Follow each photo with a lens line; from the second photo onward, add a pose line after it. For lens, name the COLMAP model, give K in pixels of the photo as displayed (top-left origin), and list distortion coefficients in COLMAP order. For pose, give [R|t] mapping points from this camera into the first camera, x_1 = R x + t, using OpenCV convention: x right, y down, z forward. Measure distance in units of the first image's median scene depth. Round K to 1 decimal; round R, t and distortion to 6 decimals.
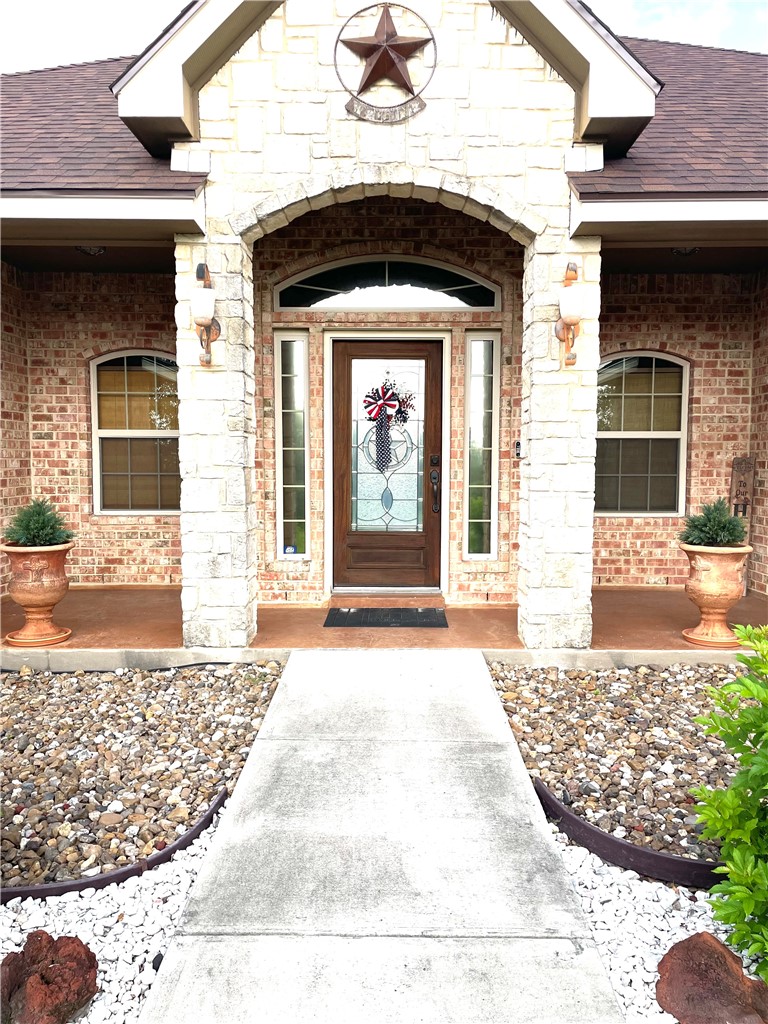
lens RADIAL K [[782.2, 0, 379.7], [0, 782.2, 516.8], [0, 0, 1]] dist [0.054174, -0.004594]
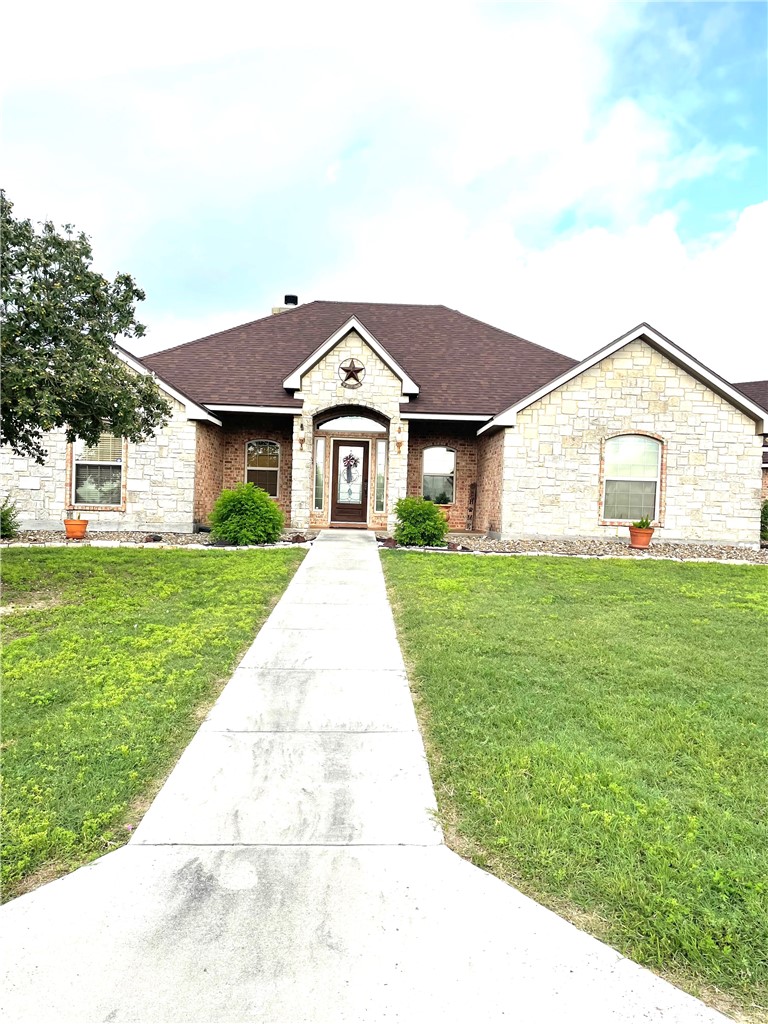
lens RADIAL K [[782.2, 0, 388.7], [0, 782.2, 510.7], [0, 0, 1]] dist [0.054174, -0.004594]
pose [[0.998281, 0.028249, 0.051357, 0.007331], [-0.024824, 0.997501, -0.066141, 0.269999], [-0.053097, 0.064752, 0.996488, -2.228785]]
